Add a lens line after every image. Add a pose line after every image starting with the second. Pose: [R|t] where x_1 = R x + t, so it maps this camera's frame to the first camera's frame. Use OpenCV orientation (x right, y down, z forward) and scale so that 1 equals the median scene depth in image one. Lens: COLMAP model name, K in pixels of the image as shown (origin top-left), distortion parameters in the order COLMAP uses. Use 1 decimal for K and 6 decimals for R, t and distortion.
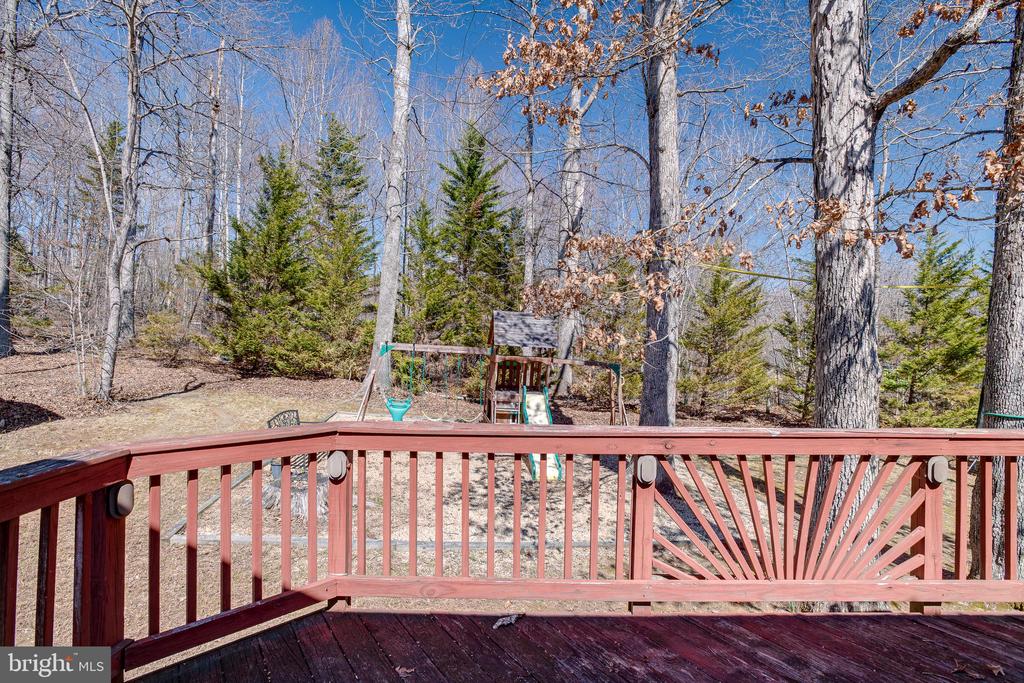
lens RADIAL K [[514.2, 0, 506.9], [0, 514.2, 342.2], [0, 0, 1]] dist [-0.058159, 0.026939]
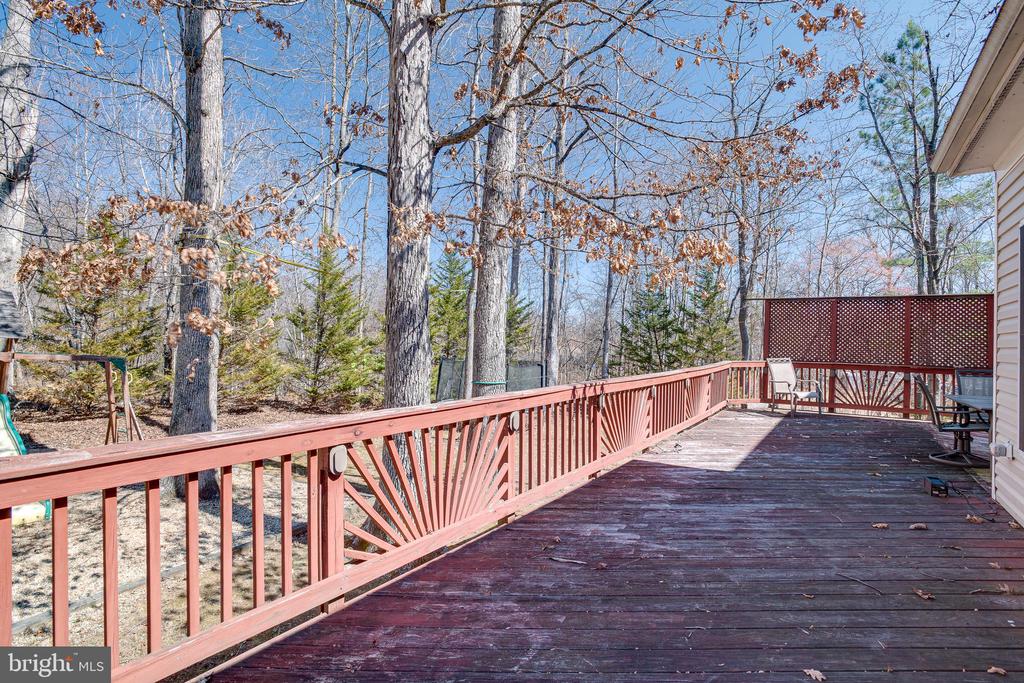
lens RADIAL K [[514.2, 0, 506.9], [0, 514.2, 342.2], [0, 0, 1]] dist [-0.058159, 0.026939]
pose [[0.560358, -0.010425, 0.828185, -0.220236], [-0.005588, 0.999850, 0.016366, 0.003969], [-0.828232, -0.013798, 0.560216, 0.120017]]
